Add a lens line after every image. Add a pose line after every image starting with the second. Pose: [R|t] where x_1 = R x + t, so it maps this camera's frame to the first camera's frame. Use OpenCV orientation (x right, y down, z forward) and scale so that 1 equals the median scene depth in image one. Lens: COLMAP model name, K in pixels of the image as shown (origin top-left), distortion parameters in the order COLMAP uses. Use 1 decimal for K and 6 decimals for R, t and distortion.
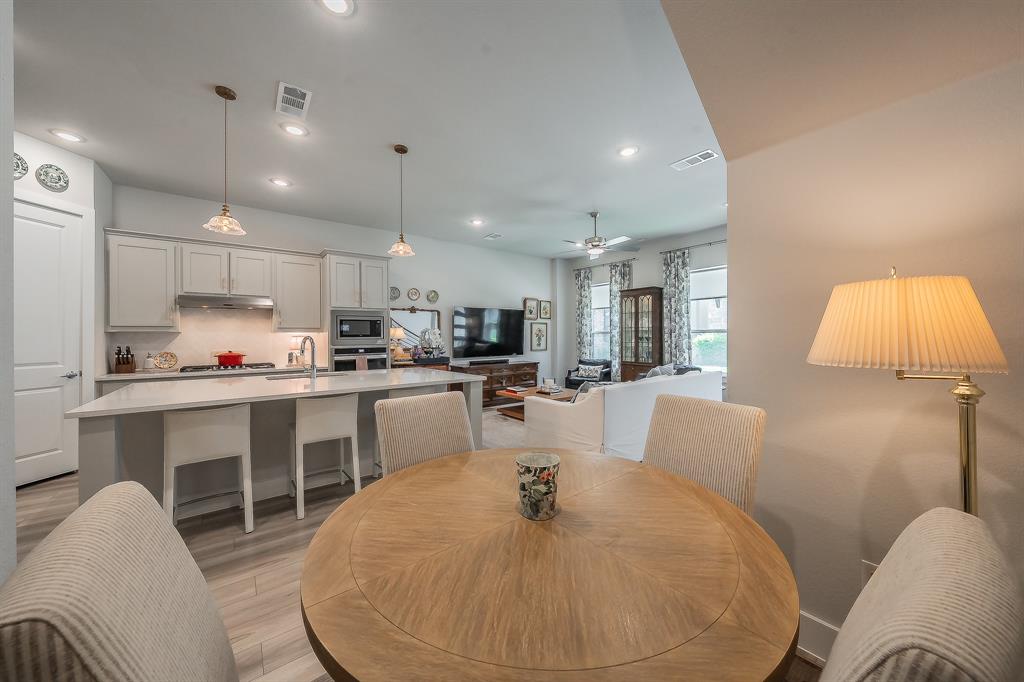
lens RADIAL K [[366.0, 0, 514.0], [0, 366.0, 334.9], [0, 0, 1]] dist [-0.000855, -0.000073]
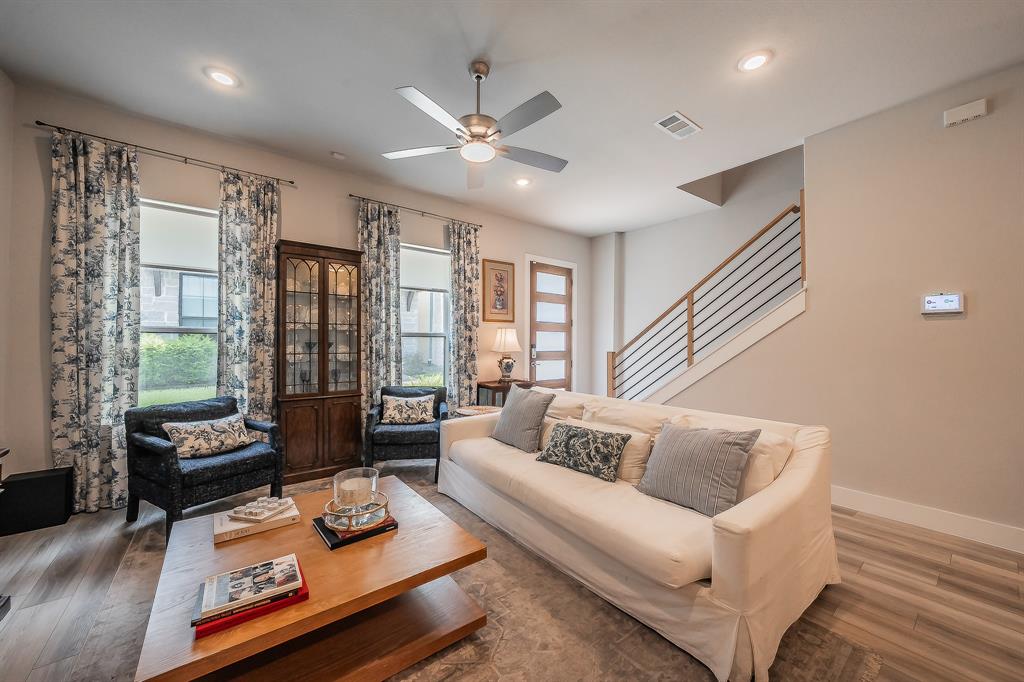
lens RADIAL K [[383.5, 0, 512.0], [0, 383.5, 341.0], [0, 0, 1]] dist [-0.000178, 0.000016]
pose [[0.002445, 0.006962, 0.999973, -0.205459], [-0.011506, 0.999910, -0.006934, 0.004831], [-0.999931, -0.011489, 0.002524, 0.783573]]
